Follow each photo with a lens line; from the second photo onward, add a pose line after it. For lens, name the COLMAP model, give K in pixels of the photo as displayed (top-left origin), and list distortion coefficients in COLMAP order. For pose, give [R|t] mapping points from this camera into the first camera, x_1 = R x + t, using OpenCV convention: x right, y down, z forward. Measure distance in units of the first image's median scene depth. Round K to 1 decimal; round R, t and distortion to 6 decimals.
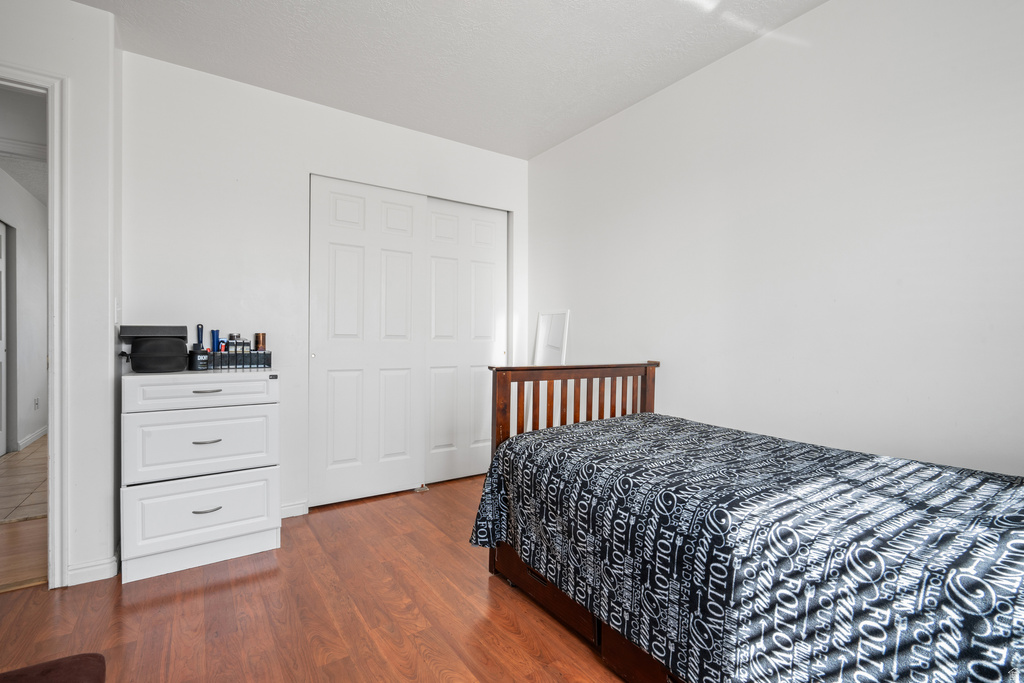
lens RADIAL K [[466.6, 0, 512.5], [0, 466.6, 338.4], [0, 0, 1]] dist [-0.006996, -0.000178]
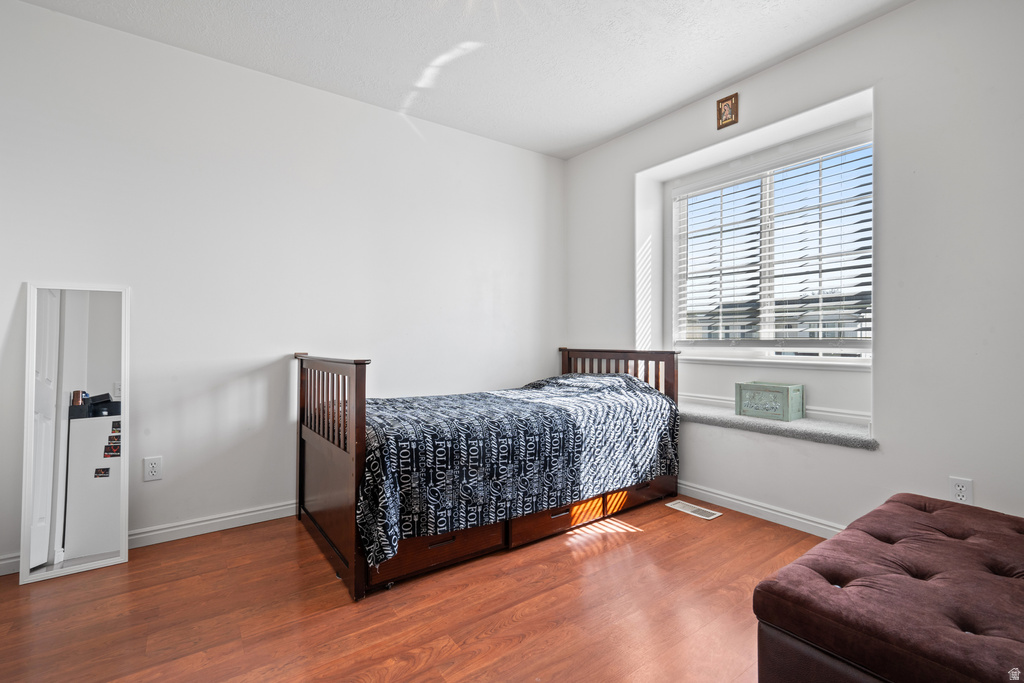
lens RADIAL K [[466.6, 0, 513.3], [0, 466.6, 342.2], [0, 0, 1]] dist [-0.006996, -0.000178]
pose [[-0.043747, 0.001170, 0.999042, -1.646530], [0.003403, 0.999994, -0.001023, 0.054579], [-0.999037, 0.003355, -0.043751, 1.352873]]
